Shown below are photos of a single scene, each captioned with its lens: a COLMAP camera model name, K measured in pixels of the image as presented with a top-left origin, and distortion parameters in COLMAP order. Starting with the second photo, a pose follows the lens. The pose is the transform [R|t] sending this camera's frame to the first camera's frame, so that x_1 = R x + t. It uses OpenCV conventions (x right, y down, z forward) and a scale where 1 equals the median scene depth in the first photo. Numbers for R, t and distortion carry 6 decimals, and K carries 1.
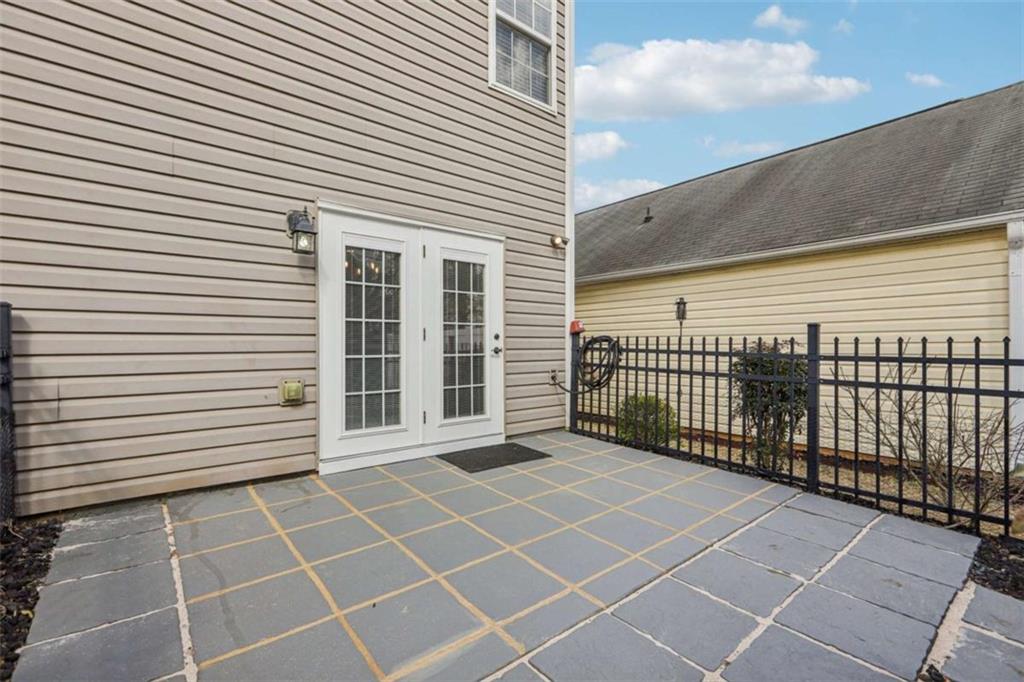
lens RADIAL K [[457.6, 0, 512.0], [0, 457.6, 341.0], [0, 0, 1]] dist [-0.000285, 0.000469]
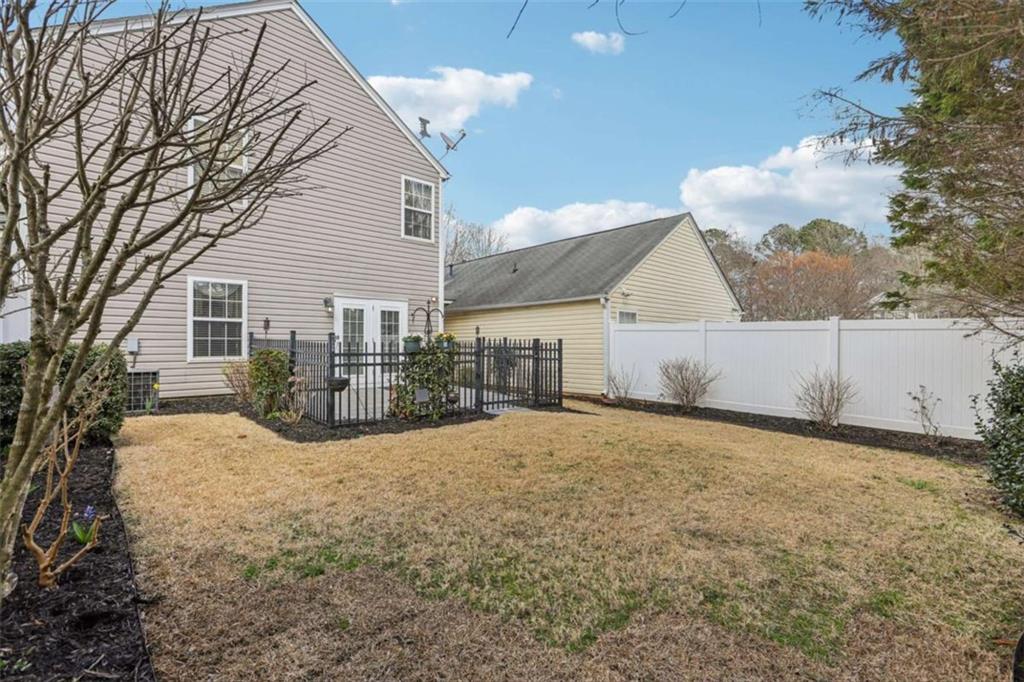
lens RADIAL K [[457.6, 0, 512.0], [0, 457.6, 341.0], [0, 0, 1]] dist [-0.000285, 0.000469]
pose [[0.998069, 0.002650, 0.062062, 0.402156], [-0.002616, 0.999996, -0.000628, -0.010360], [-0.062064, 0.000465, 0.998072, -1.517958]]
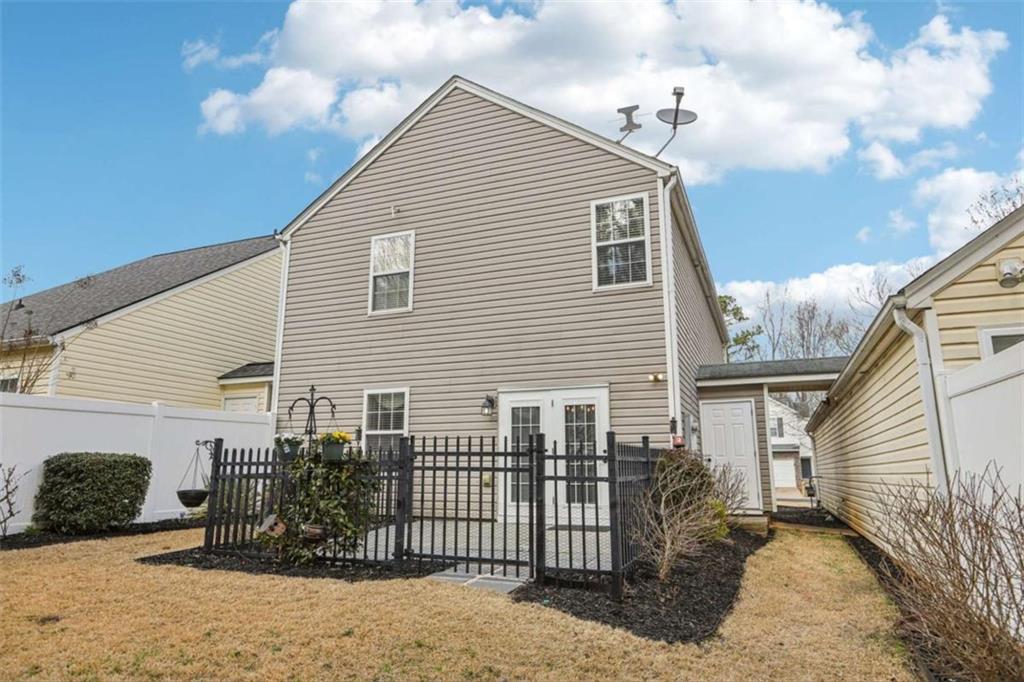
lens RADIAL K [[624.1, 0, 512.0], [0, 624.1, 341.0], [0, 0, 1]] dist [-0.001020, 0.001254]
pose [[0.476350, -0.180021, -0.860630, 1.723637], [0.006239, 0.979483, -0.201429, 0.048493], [0.879234, 0.090581, 0.467700, -0.260038]]
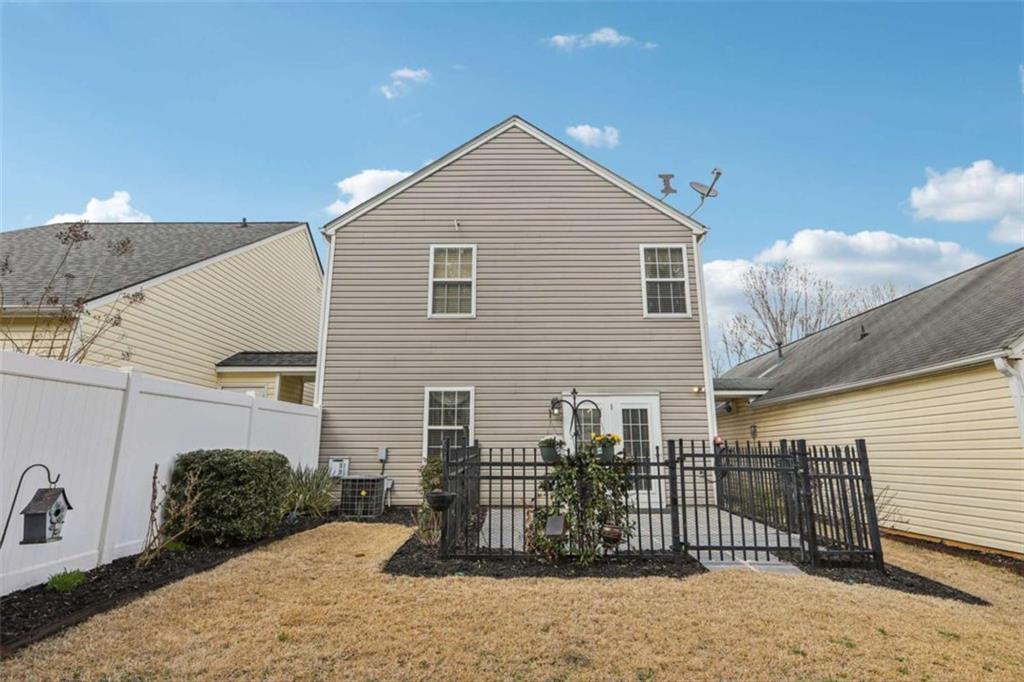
lens RADIAL K [[504.5, 0, 512.0], [0, 504.5, 341.0], [0, 0, 1]] dist [-0.001842, 0.000048]
pose [[0.768872, -0.141020, -0.623658, 0.887896], [0.006674, 0.977093, -0.212710, 0.000024], [0.639368, 0.159385, 0.752200, -1.019734]]
